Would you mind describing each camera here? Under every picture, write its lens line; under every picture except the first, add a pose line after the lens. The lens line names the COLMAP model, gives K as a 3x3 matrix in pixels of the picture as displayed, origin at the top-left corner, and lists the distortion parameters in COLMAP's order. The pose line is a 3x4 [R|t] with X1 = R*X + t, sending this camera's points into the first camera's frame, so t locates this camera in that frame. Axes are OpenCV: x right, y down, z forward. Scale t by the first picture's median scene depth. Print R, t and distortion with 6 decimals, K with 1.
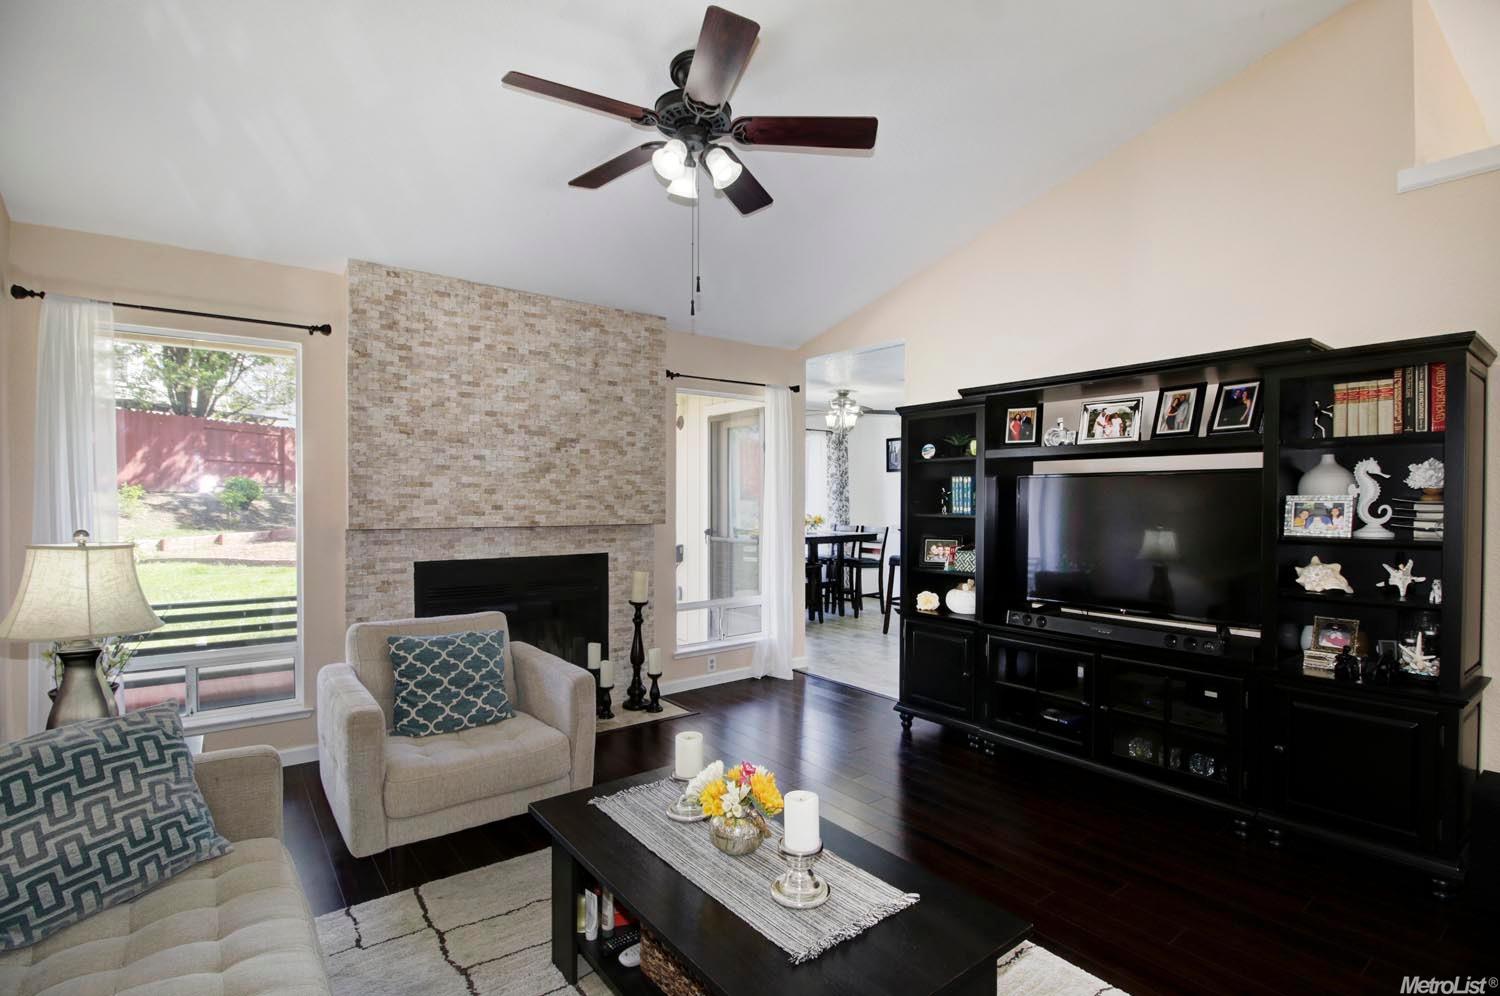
lens RADIAL K [[721.5, 0, 748.8], [0, 721.5, 504.8], [0, 0, 1]] dist [-0.000543, -0.000602]
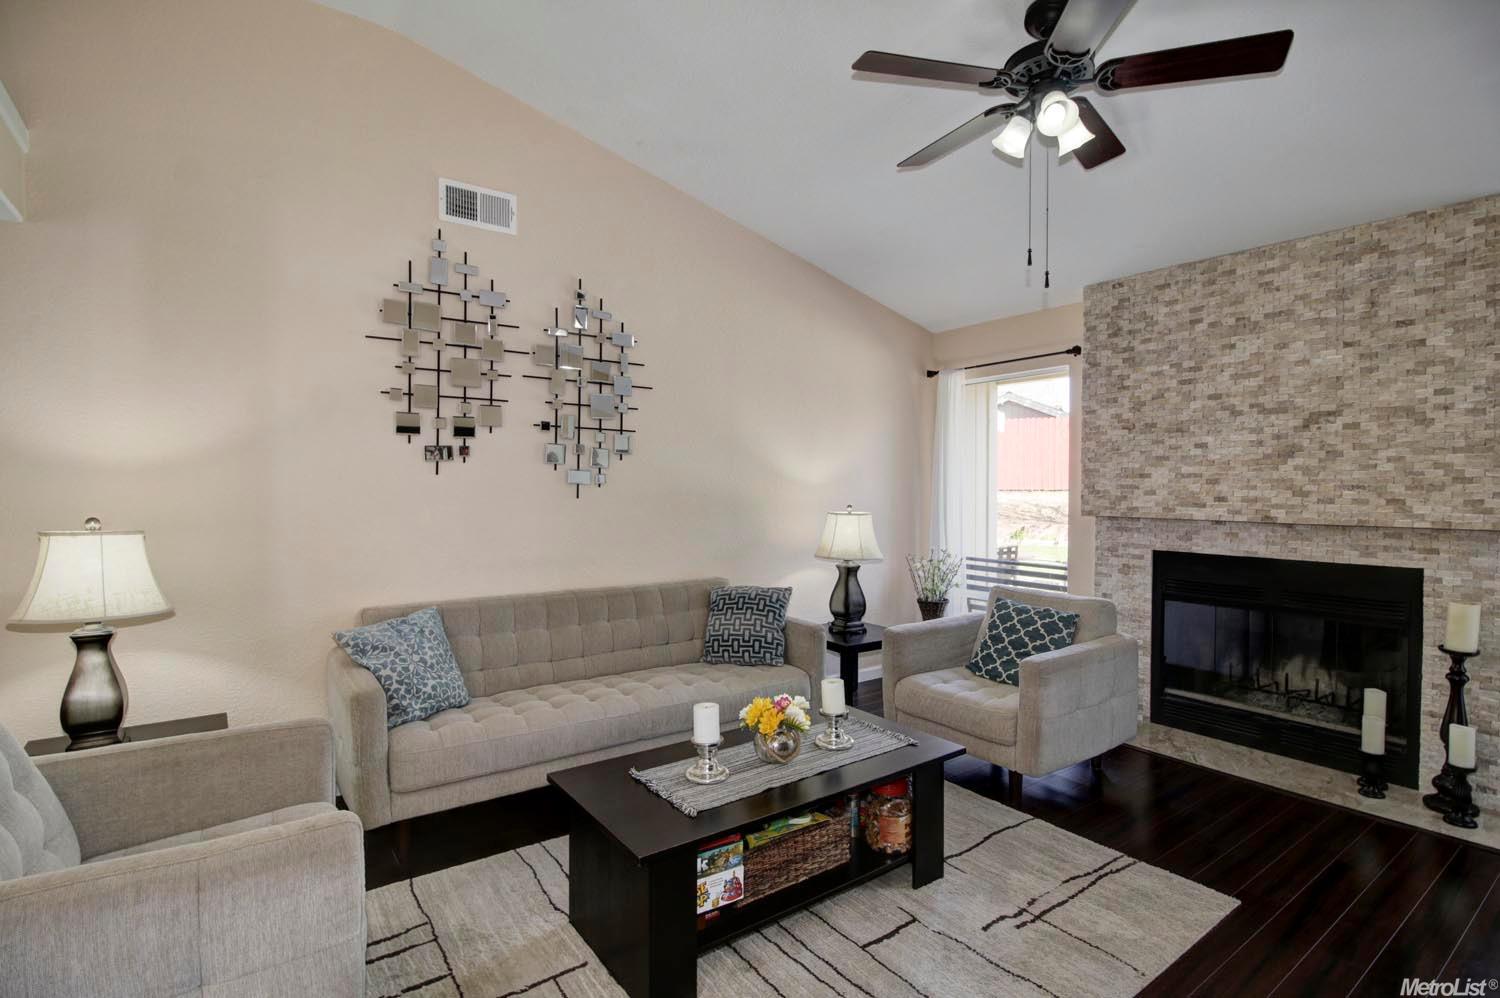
lens RADIAL K [[711.5, 0, 765.6], [0, 711.5, 497.2], [0, 0, 1]] dist [-0.002765, -0.001484]
pose [[-0.009941, 0.011371, -0.999886, 0.552926], [-0.010088, 0.999883, 0.011471, -0.003286], [0.999900, 0.010201, -0.009825, 0.437676]]
